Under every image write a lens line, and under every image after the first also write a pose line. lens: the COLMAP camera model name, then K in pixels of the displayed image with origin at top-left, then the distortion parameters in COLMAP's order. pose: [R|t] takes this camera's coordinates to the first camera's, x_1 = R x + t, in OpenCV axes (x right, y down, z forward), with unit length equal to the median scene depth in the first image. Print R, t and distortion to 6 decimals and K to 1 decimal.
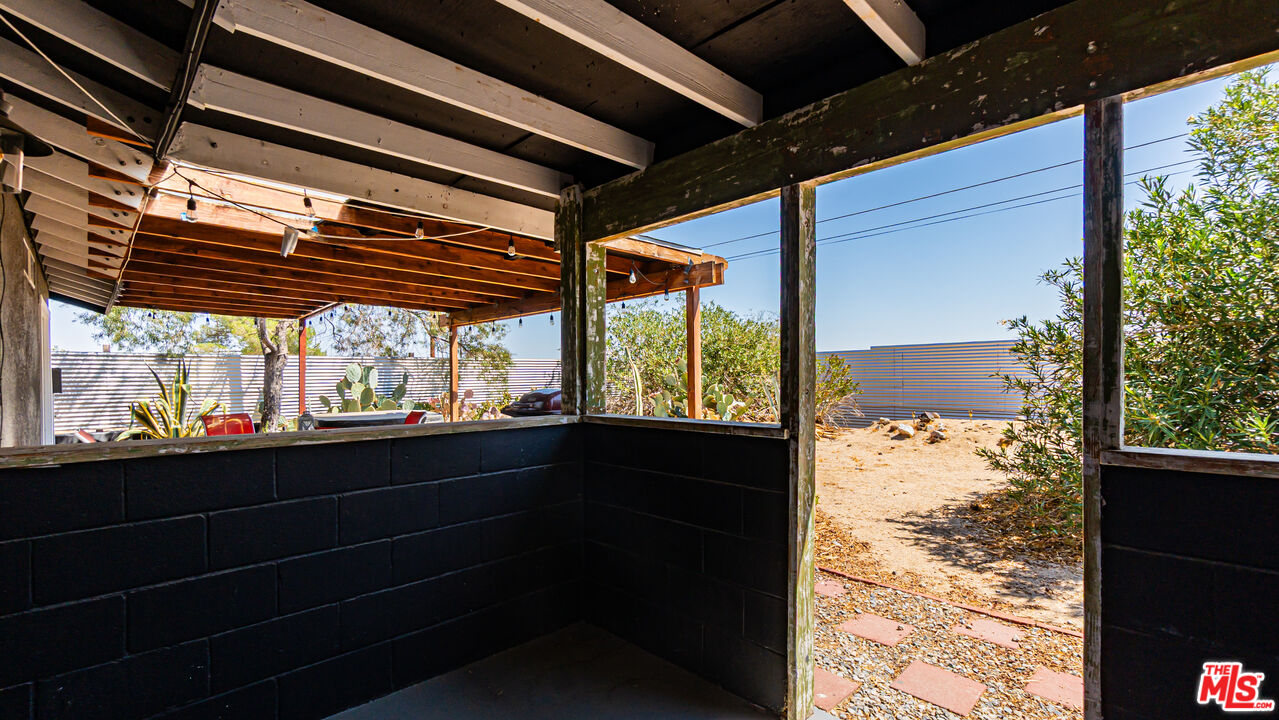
lens RADIAL K [[567.3, 0, 634.4], [0, 567.3, 381.3], [0, 0, 1]] dist [-0.003010, -0.000412]
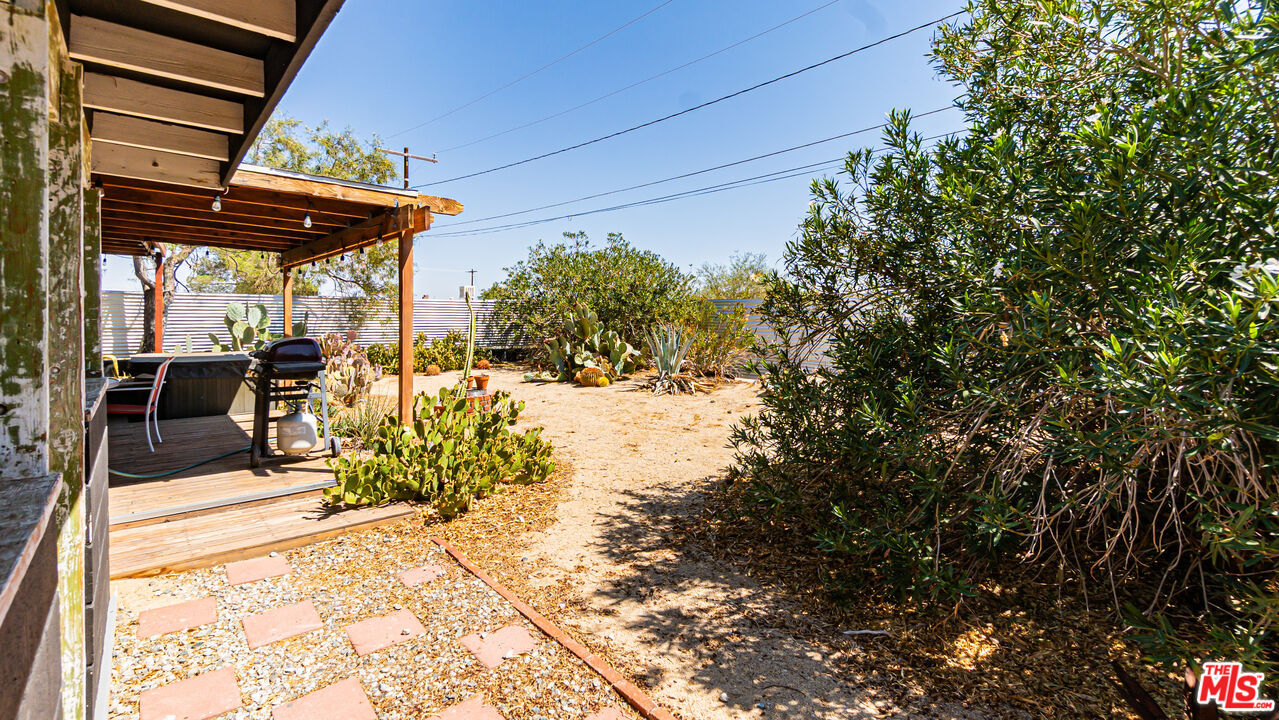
lens RADIAL K [[572.0, 0, 632.2], [0, 572.0, 334.9], [0, 0, 1]] dist [-0.019833, -0.000190]
pose [[0.998223, 0.024035, -0.054531, 0.615991], [-0.022624, 0.999397, 0.026340, -0.037543], [0.055131, -0.025059, 0.998165, 0.115260]]
